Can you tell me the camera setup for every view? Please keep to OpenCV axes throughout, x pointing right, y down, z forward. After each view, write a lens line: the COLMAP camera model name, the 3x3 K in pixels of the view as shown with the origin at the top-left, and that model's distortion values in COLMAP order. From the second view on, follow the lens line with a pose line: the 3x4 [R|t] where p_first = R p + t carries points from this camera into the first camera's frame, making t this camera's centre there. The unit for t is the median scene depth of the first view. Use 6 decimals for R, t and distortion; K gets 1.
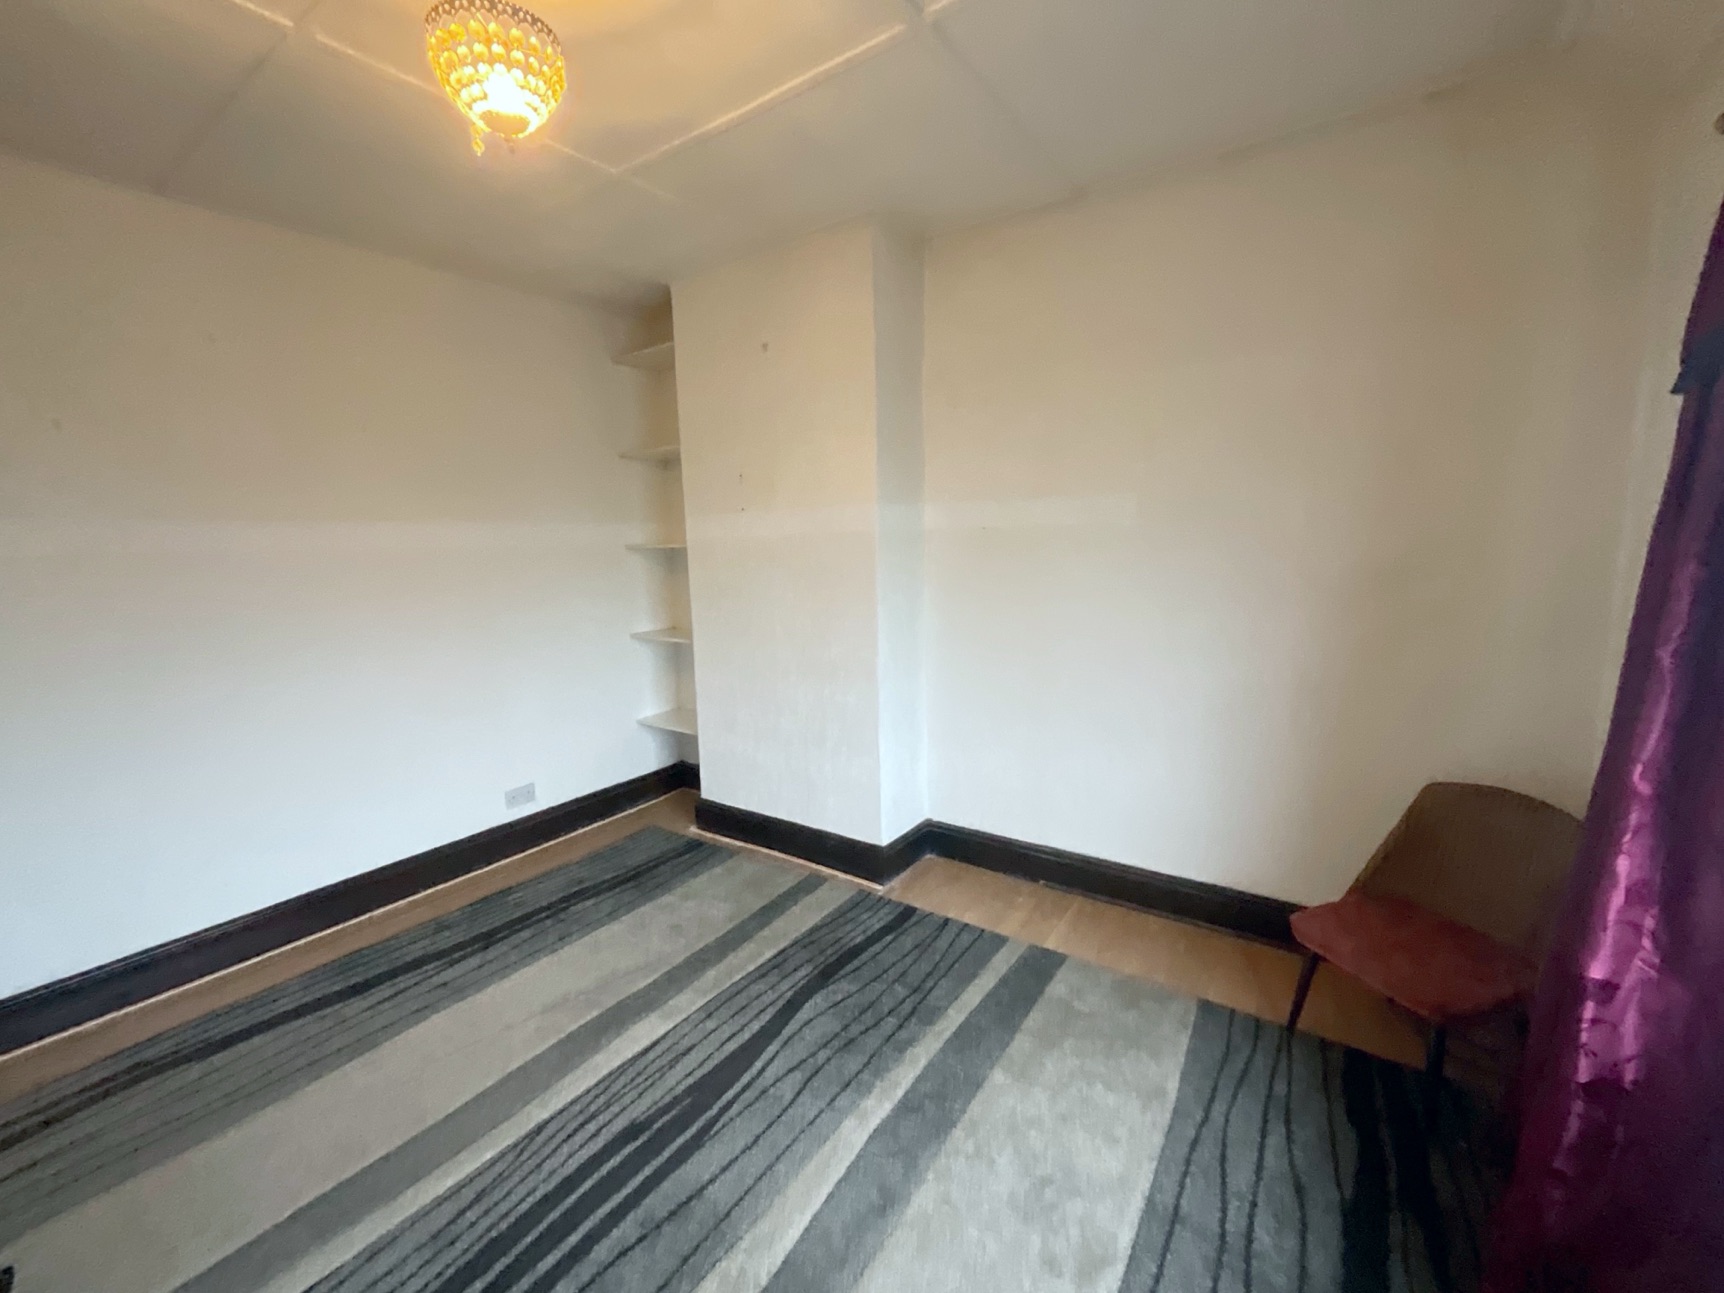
lens RADIAL K [[698.0, 0, 862.0], [0, 698.0, 646.5], [0, 0, 1]] dist [-0.002626, 0.000163]
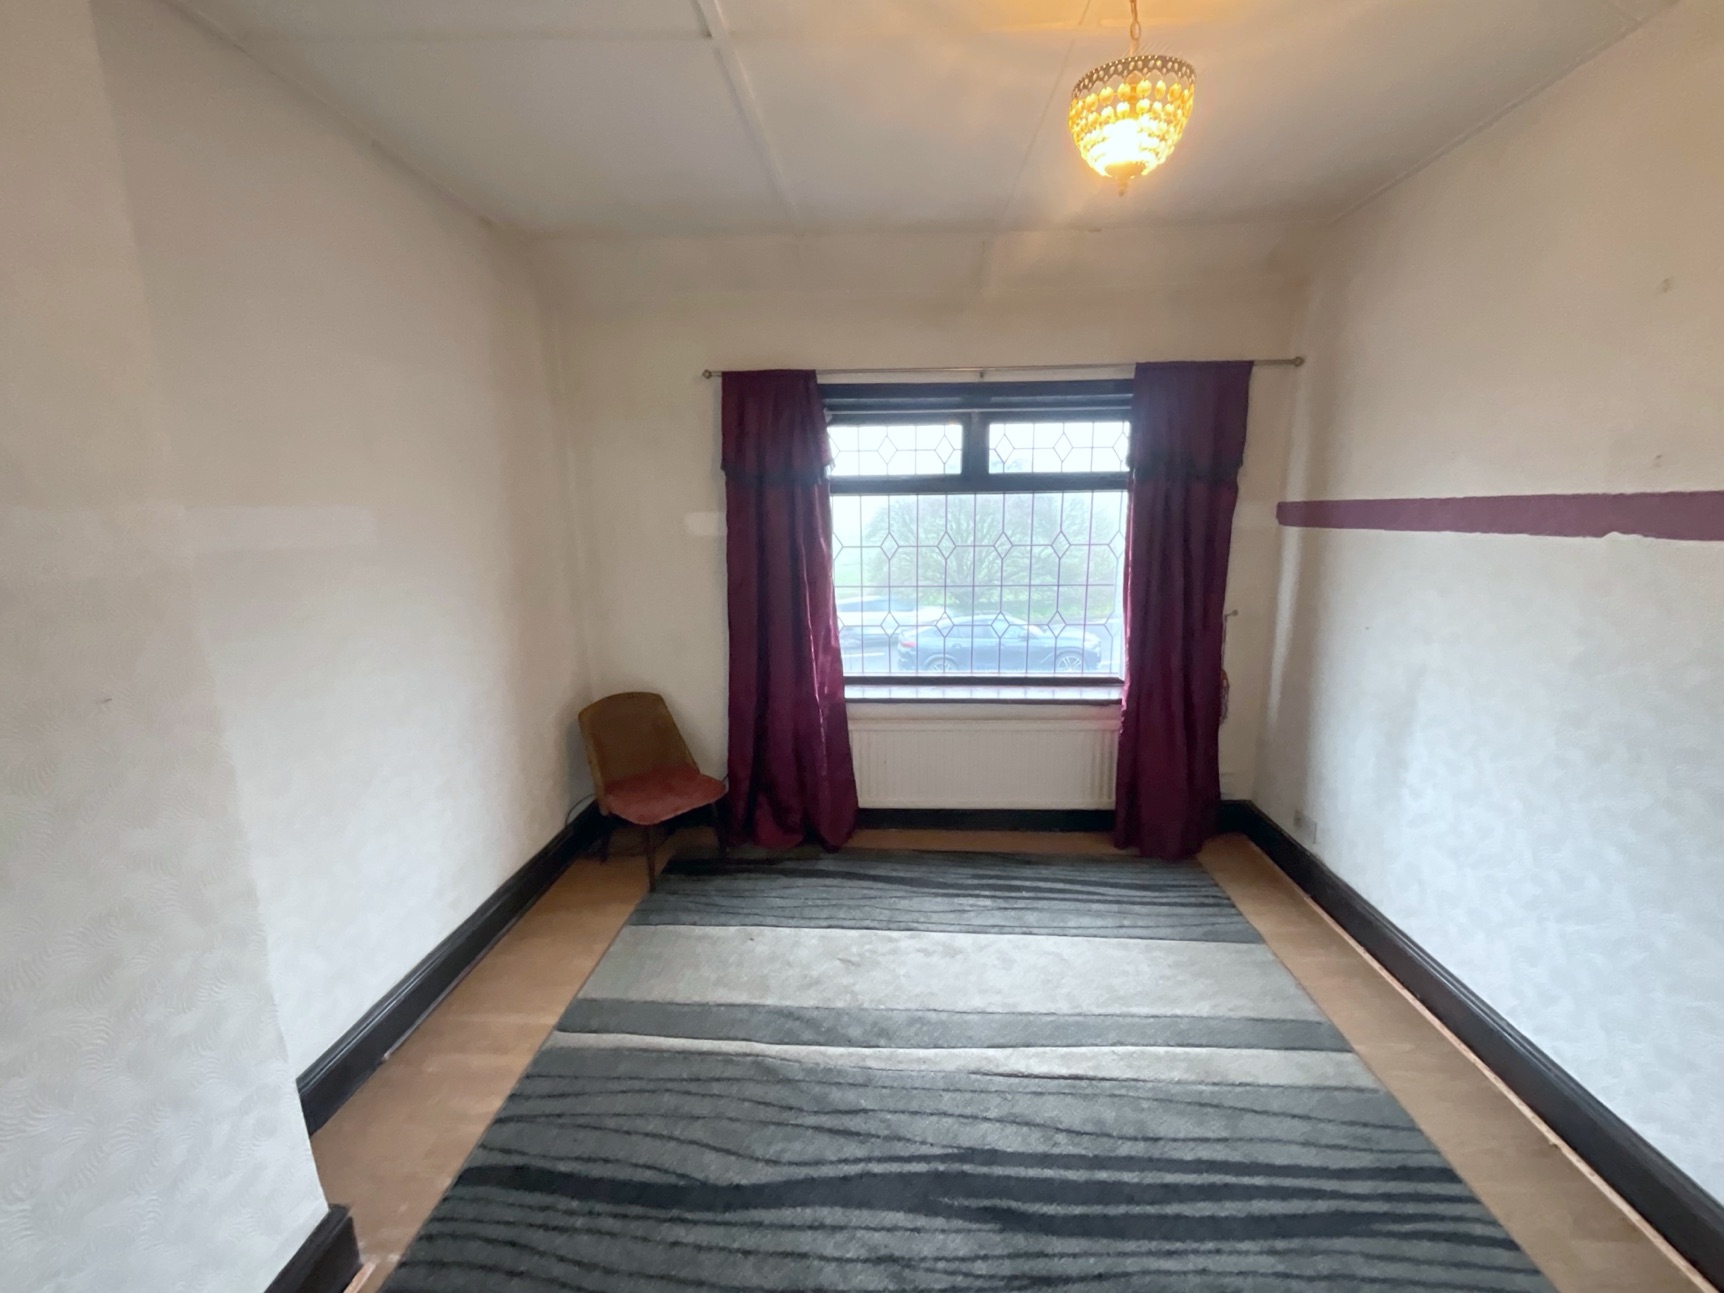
lens RADIAL K [[701.0, 0, 862.0], [0, 701.0, 646.5], [0, 0, 1]] dist [-0.000242, 0.000510]
pose [[-0.519474, -0.134658, 0.843809, -0.838720], [0.163591, 0.953565, 0.252885, -0.245185], [-0.838680, 0.269407, -0.473324, 1.307391]]
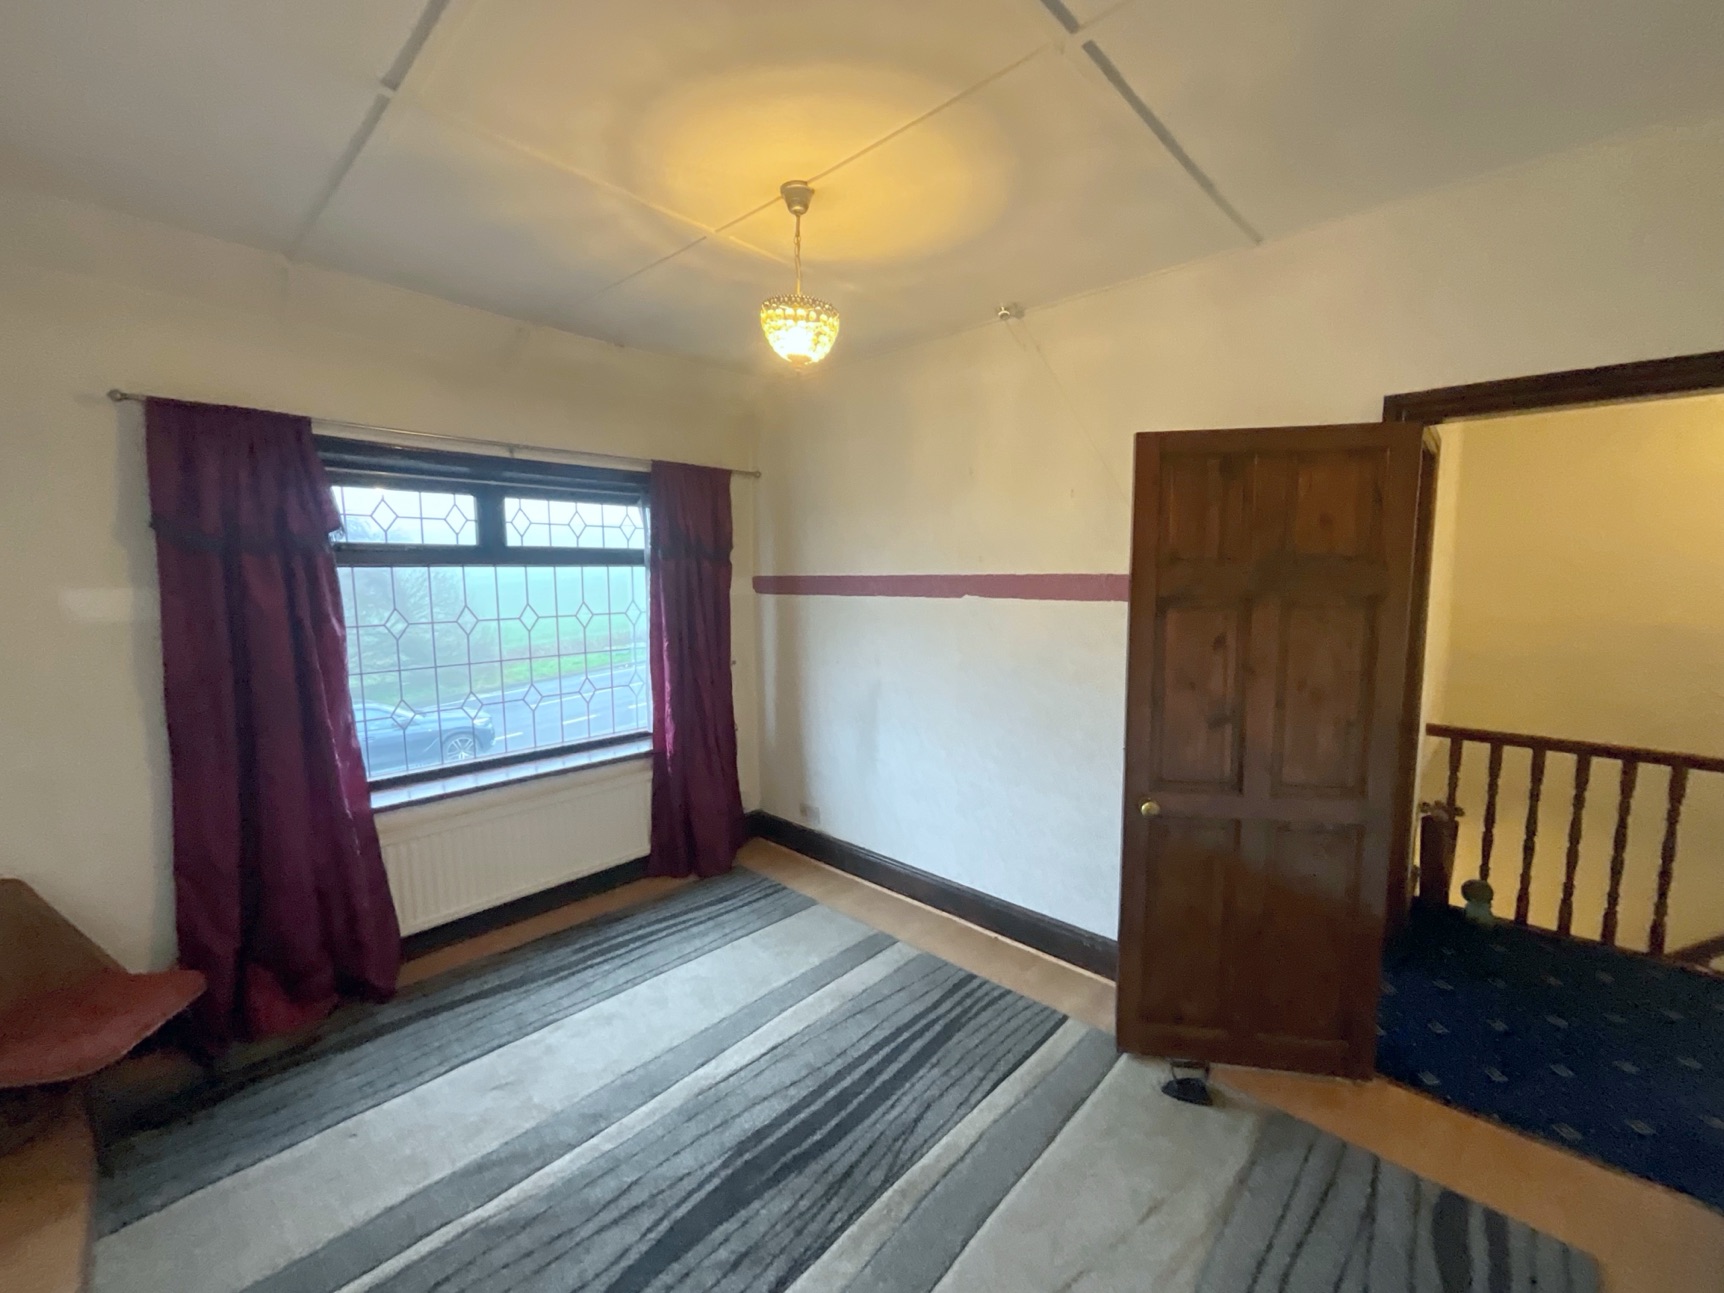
lens RADIAL K [[702.8, 0, 862.0], [0, 702.8, 646.5], [0, 0, 1]] dist [-0.002083, 0.000332]
pose [[-0.988953, 0.014767, 0.147493, -0.564279], [0.053382, 0.963743, 0.261439, -0.335433], [-0.138285, 0.266424, -0.953884, 1.710938]]
